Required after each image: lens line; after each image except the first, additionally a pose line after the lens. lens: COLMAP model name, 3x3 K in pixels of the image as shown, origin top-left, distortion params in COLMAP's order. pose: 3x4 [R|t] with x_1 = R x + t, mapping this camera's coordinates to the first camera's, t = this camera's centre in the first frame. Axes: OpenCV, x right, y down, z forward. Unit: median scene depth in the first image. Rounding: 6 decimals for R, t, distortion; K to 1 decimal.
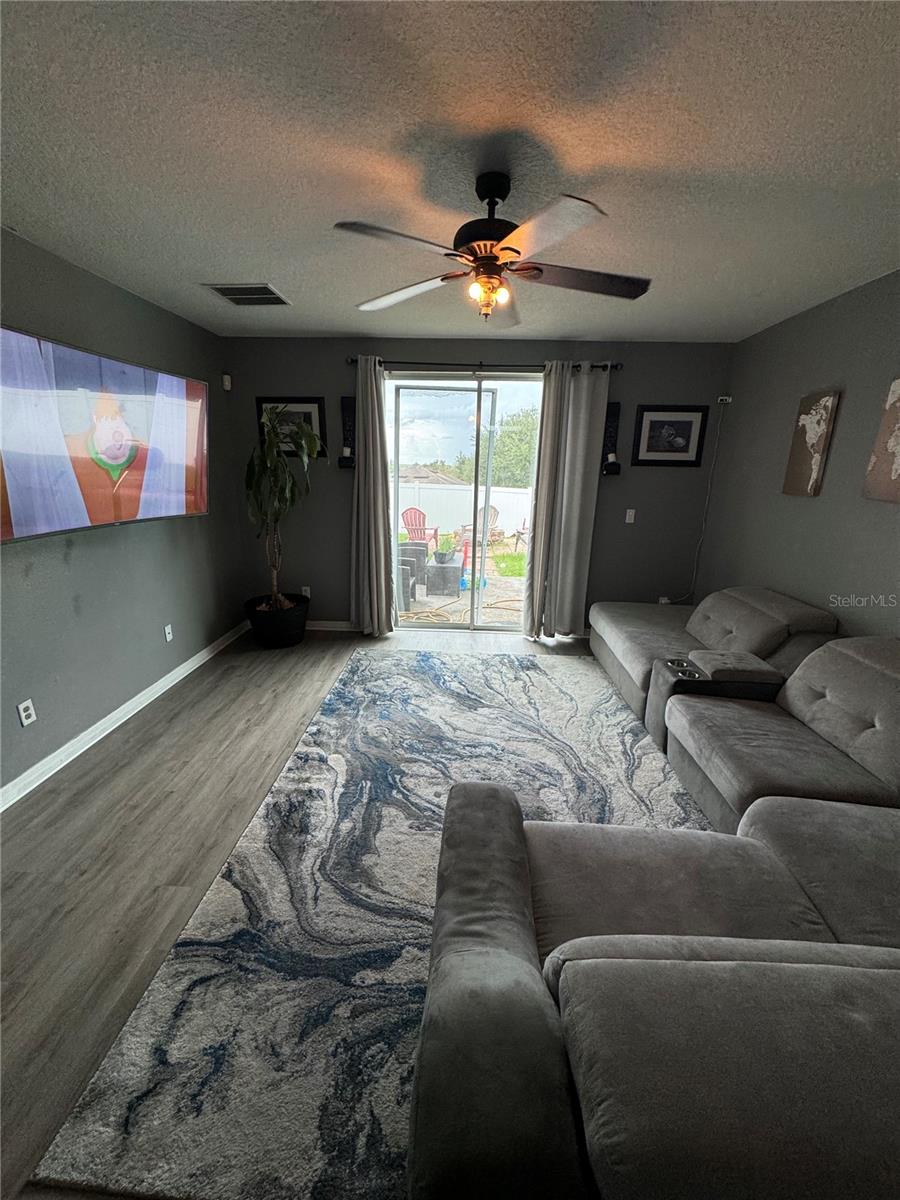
lens RADIAL K [[476.1, 0, 450.4], [0, 476.1, 598.3], [0, 0, 1]] dist [-0.003784, 0.000501]
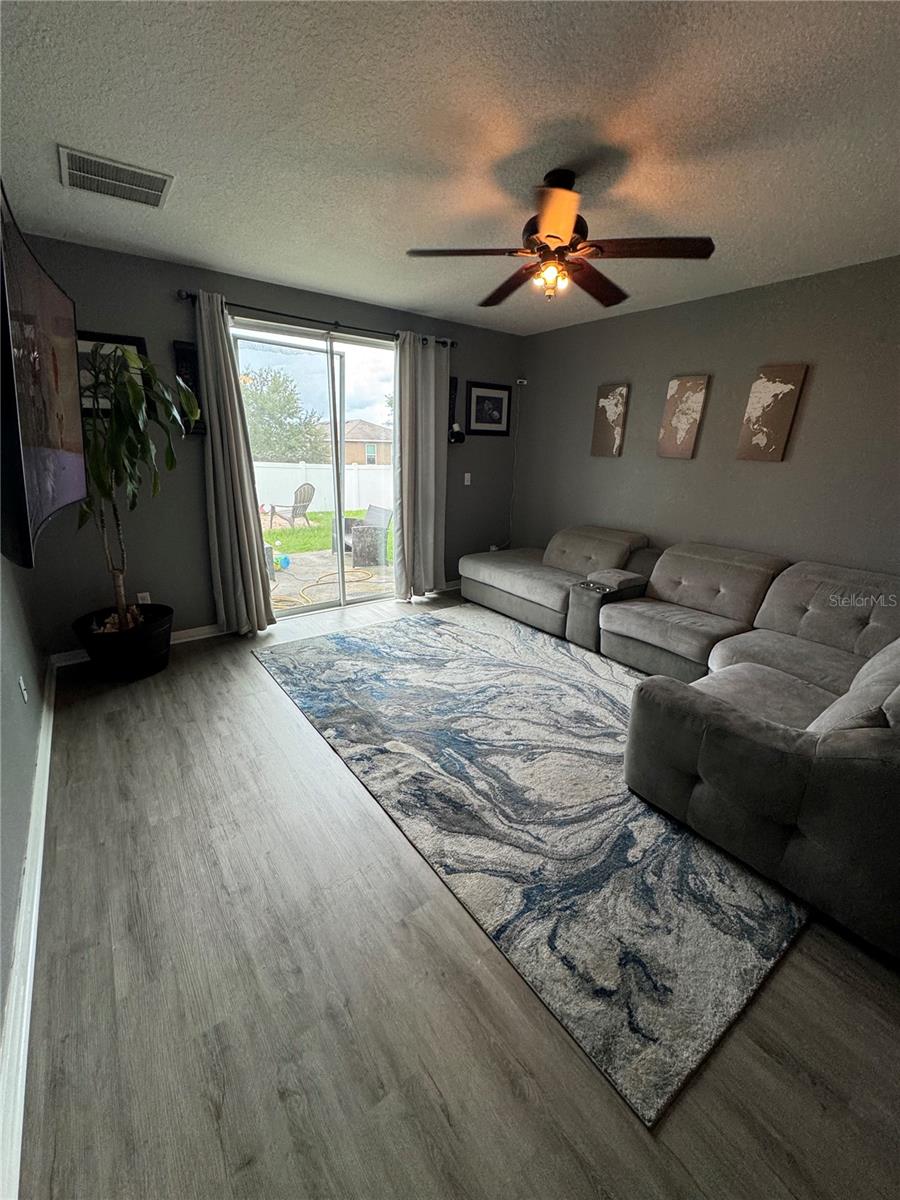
lens RADIAL K [[476.1, 0, 450.1], [0, 476.1, 598.6], [0, 0, 1]] dist [-0.003784, 0.000501]
pose [[0.781827, -0.194171, 0.592489, -0.581267], [0.160332, 0.980926, 0.109901, -0.031265], [-0.602528, 0.009071, 0.798046, 0.152425]]
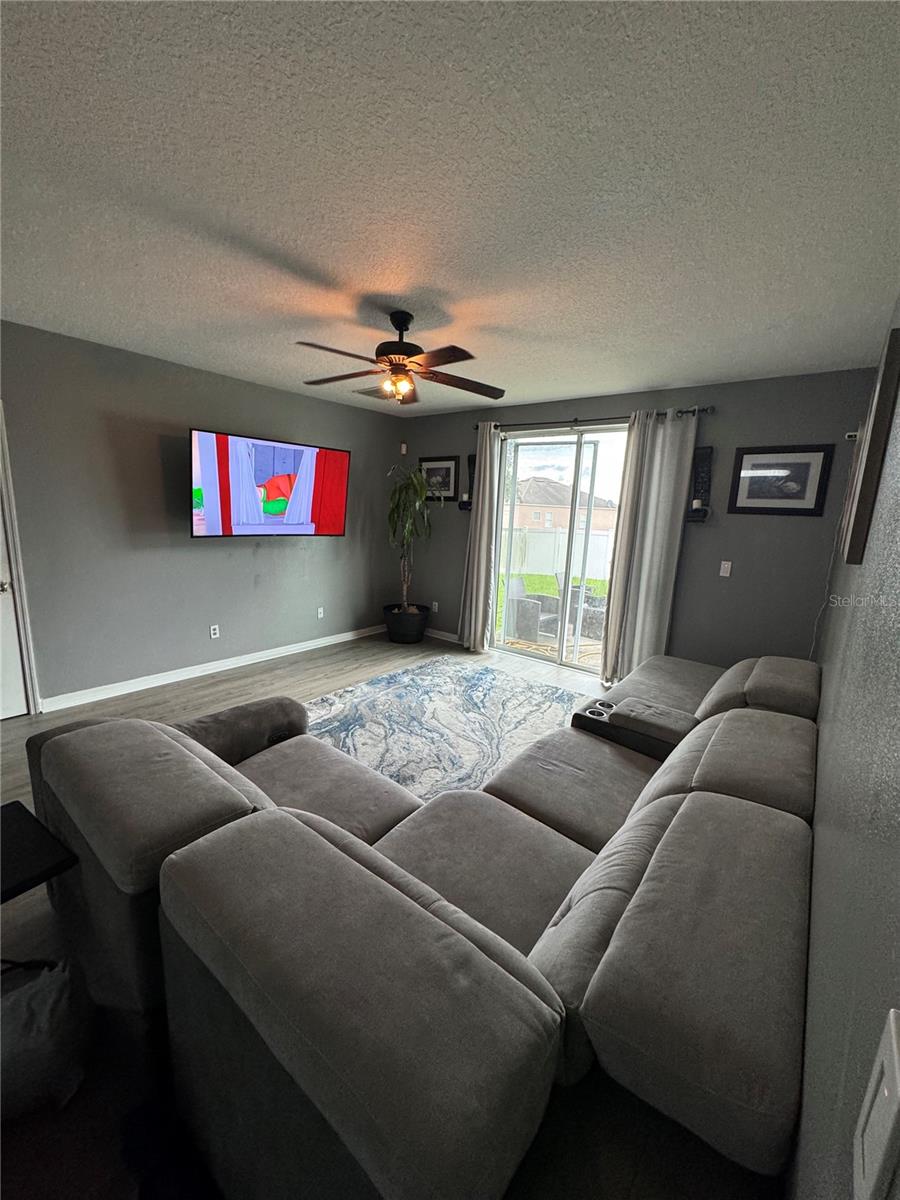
lens RADIAL K [[476.1, 0, 450.4], [0, 476.1, 596.9], [0, 0, 1]] dist [-0.003784, 0.000501]
pose [[0.808774, 0.123829, -0.574936, 0.699661], [-0.184422, 0.981674, -0.047998, 0.023746], [0.558456, 0.144851, 0.816789, -0.007909]]
